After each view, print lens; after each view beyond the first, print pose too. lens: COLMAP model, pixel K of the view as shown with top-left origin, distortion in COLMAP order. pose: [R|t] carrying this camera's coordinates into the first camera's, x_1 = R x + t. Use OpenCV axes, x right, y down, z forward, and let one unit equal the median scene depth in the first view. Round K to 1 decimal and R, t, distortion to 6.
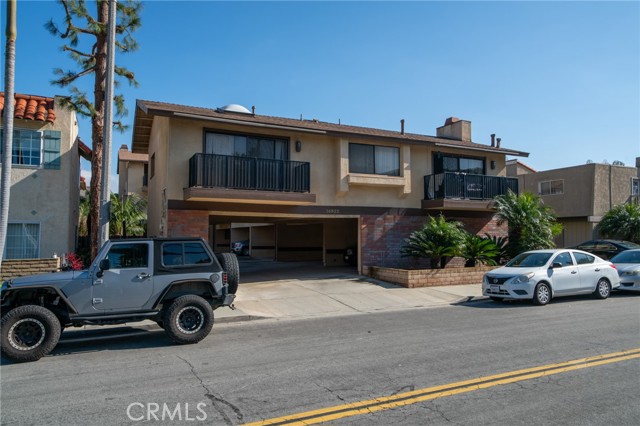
lens RADIAL K [[463.9, 0, 320.2], [0, 463.9, 214.0], [0, 0, 1]] dist [0.002458, 0.003039]
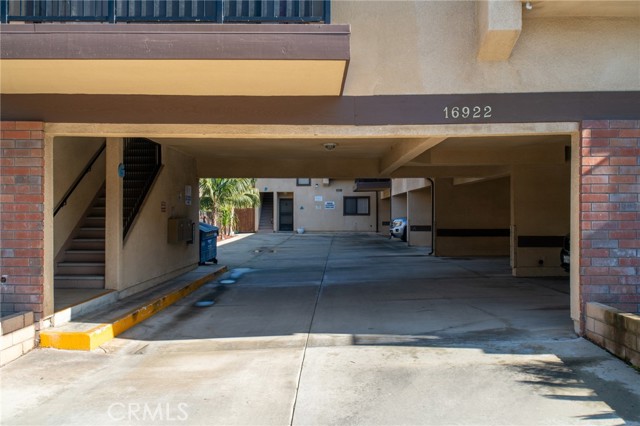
lens RADIAL K [[553.8, 0, 319.4], [0, 553.8, 210.8], [0, 0, 1]] dist [-0.007970, 0.011974]
pose [[0.897550, -0.004291, -0.440891, 0.095396], [0.024752, 0.998866, 0.040668, 0.039024], [0.440217, -0.047415, 0.896639, 0.641407]]
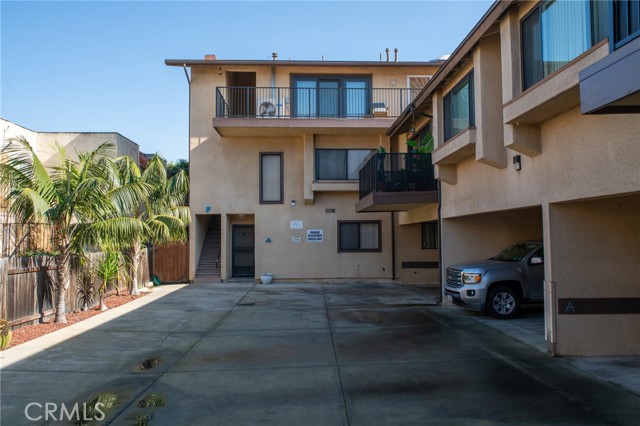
lens RADIAL K [[487.0, 0, 319.0], [0, 487.0, 215.7], [0, 0, 1]] dist [0.005167, 0.002193]
pose [[0.919778, -0.026638, -0.391534, -0.297904], [0.029944, 0.999549, 0.002339, 0.054472], [0.391295, -0.013876, 0.920161, 1.419790]]
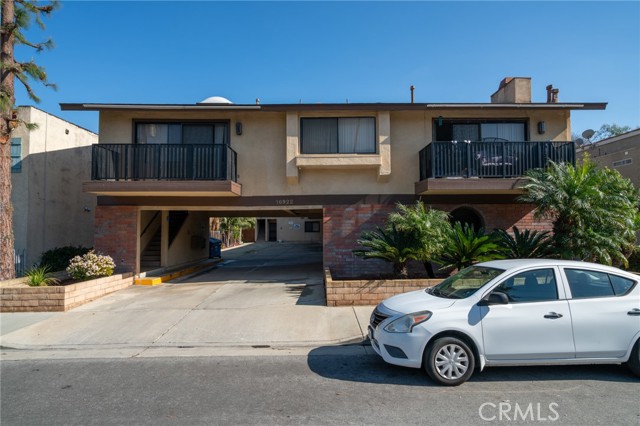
lens RADIAL K [[362.4, 0, 319.8], [0, 362.4, 212.4], [0, 0, 1]] dist [0.004647, 0.000717]
pose [[0.902249, -0.025401, -0.430466, 0.363424], [0.028446, 0.999595, 0.000637, 0.014359], [0.430276, -0.012820, 0.902606, 0.431605]]
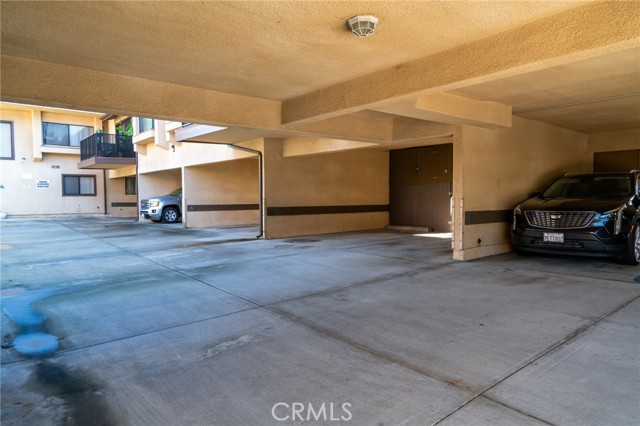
lens RADIAL K [[417.6, 0, 320.0], [0, 417.6, 214.1], [0, 0, 1]] dist [0.009306, 0.001852]
pose [[0.969488, -0.017430, 0.244520, -0.222175], [-0.005482, 0.995678, 0.092708, 0.066555], [-0.245079, -0.091220, 0.965202, 0.972528]]
